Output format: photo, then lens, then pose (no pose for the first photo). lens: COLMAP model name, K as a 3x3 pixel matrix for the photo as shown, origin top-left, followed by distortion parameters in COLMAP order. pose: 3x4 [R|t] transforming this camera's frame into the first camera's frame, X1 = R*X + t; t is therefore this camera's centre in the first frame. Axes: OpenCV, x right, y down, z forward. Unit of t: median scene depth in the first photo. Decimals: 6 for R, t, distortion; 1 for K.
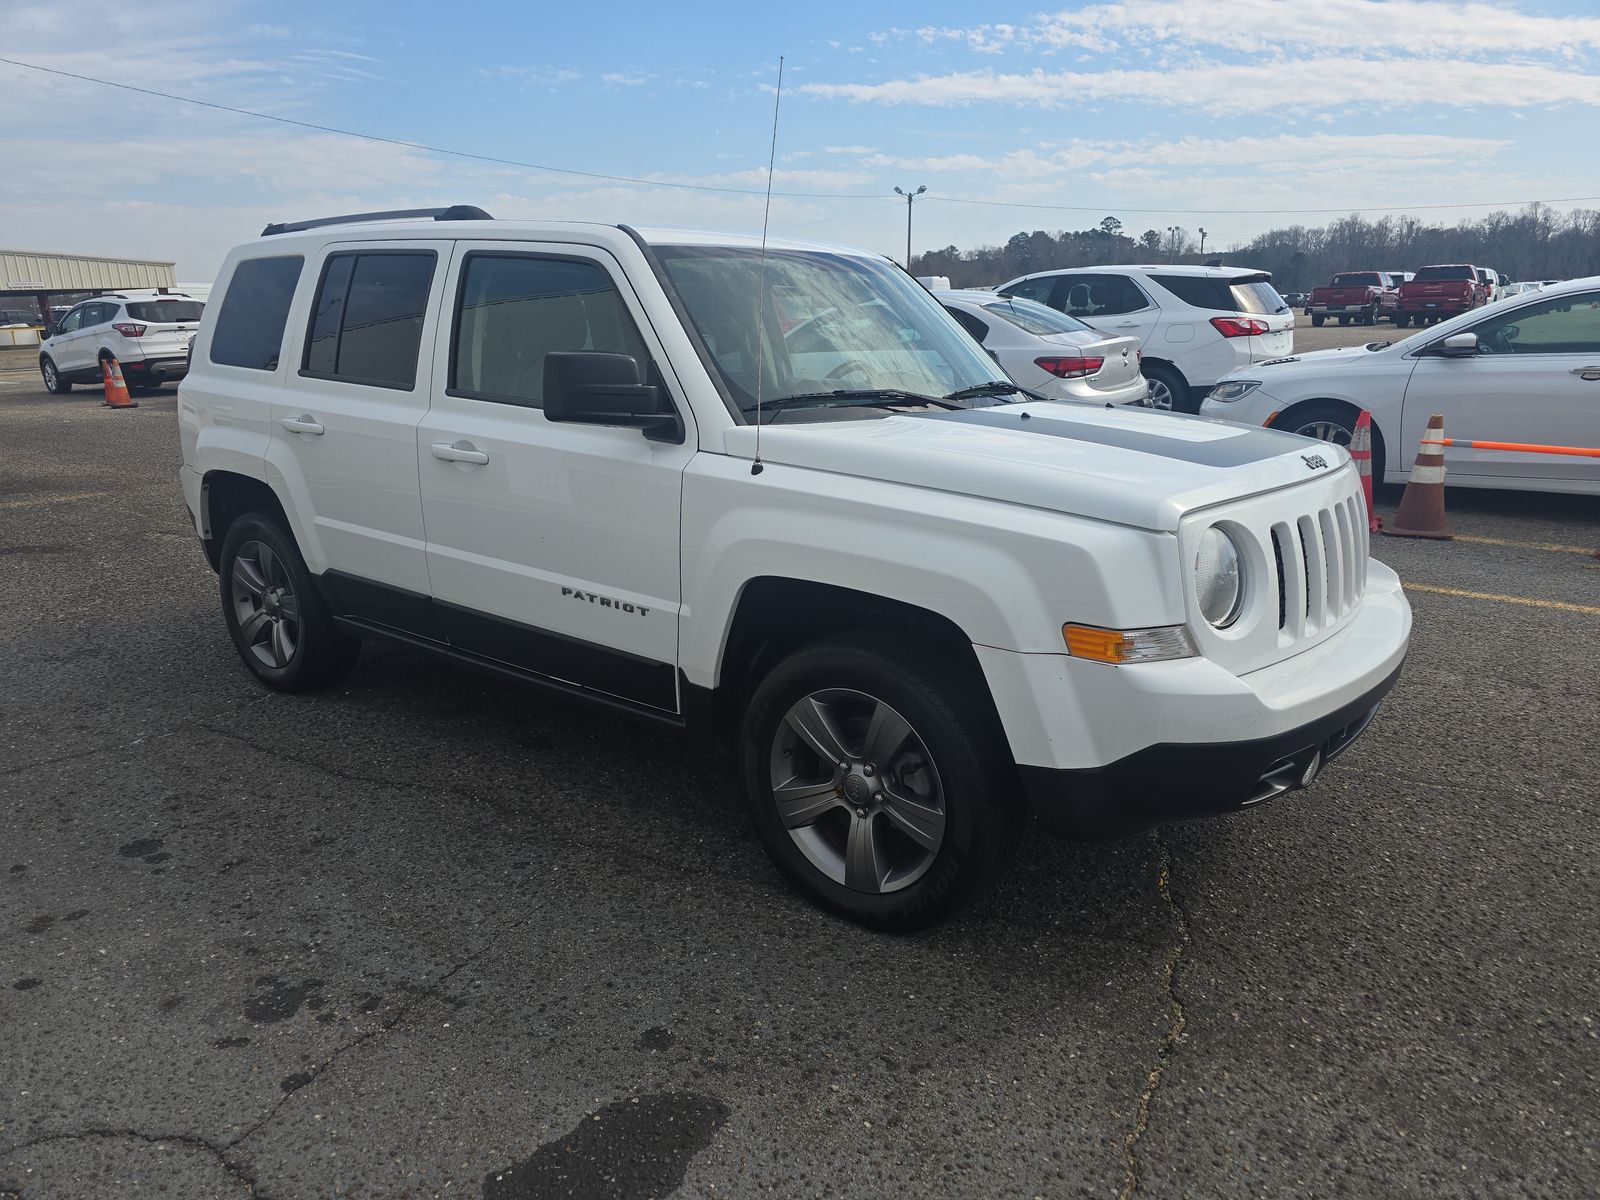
lens RADIAL K [[1088.5, 0, 814.2], [0, 1088.5, 606.6], [0, 0, 1]] dist [0.031335, -0.034046]
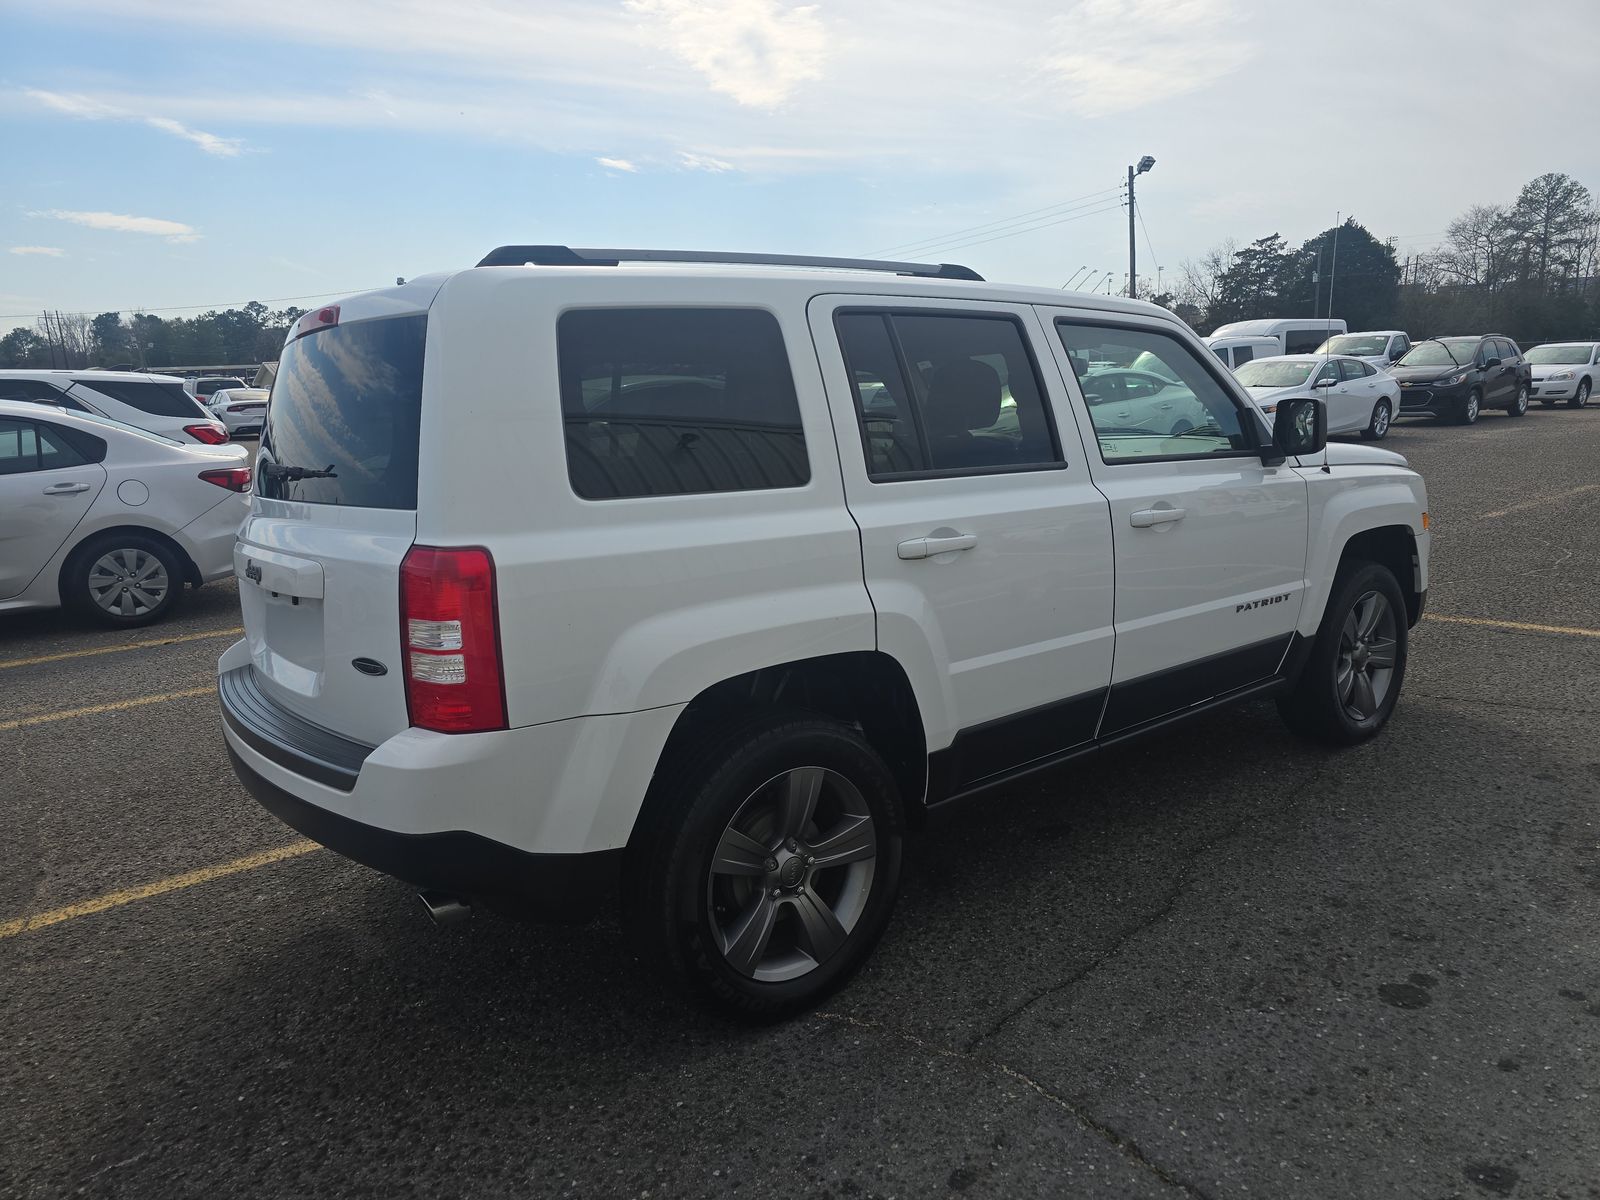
lens RADIAL K [[1088.5, 0, 784.8], [0, 1088.5, 608.9], [0, 0, 1]] dist [0.031335, -0.034046]
pose [[0.251216, -0.199710, 0.947104, -1.354485], [0.295685, 0.947543, 0.121374, -0.277834], [-0.921662, 0.249554, 0.297090, 1.028740]]
